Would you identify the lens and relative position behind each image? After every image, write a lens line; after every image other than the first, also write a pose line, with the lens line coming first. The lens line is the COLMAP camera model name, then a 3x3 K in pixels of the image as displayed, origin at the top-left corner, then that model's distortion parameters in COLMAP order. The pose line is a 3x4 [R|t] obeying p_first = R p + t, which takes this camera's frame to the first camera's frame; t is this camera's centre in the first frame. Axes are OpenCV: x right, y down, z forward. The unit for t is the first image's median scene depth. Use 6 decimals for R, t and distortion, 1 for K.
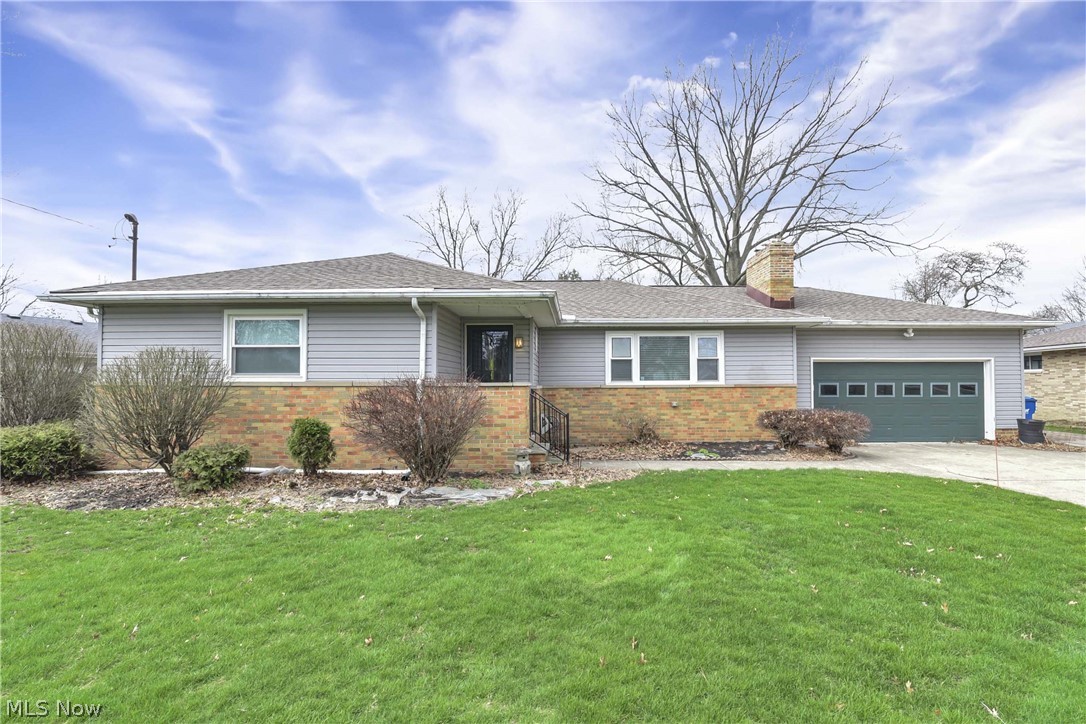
lens RADIAL K [[498.7, 0, 543.0], [0, 498.7, 362.0], [0, 0, 1]] dist [-0.013850, -0.000275]
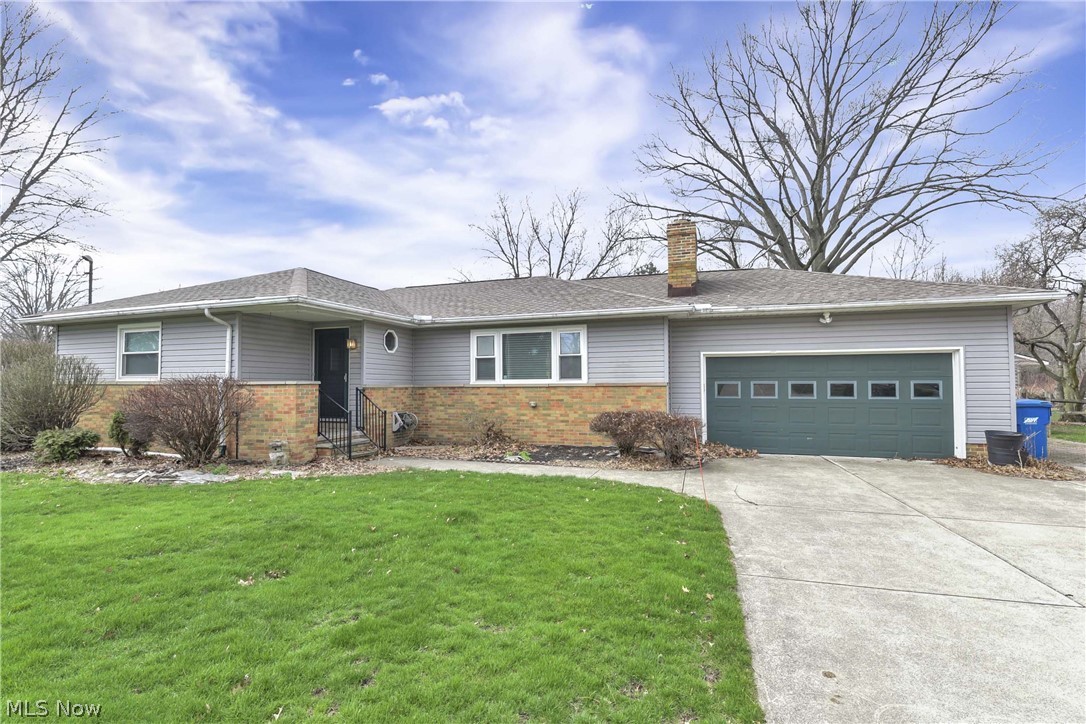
lens RADIAL K [[506.6, 0, 543.0], [0, 506.6, 362.0], [0, 0, 1]] dist [-0.014596, -0.000138]
pose [[0.946983, -0.015020, -0.320933, 0.586776], [0.014727, 0.999886, -0.003341, 0.007707], [0.320947, -0.001562, 0.947096, 0.091275]]
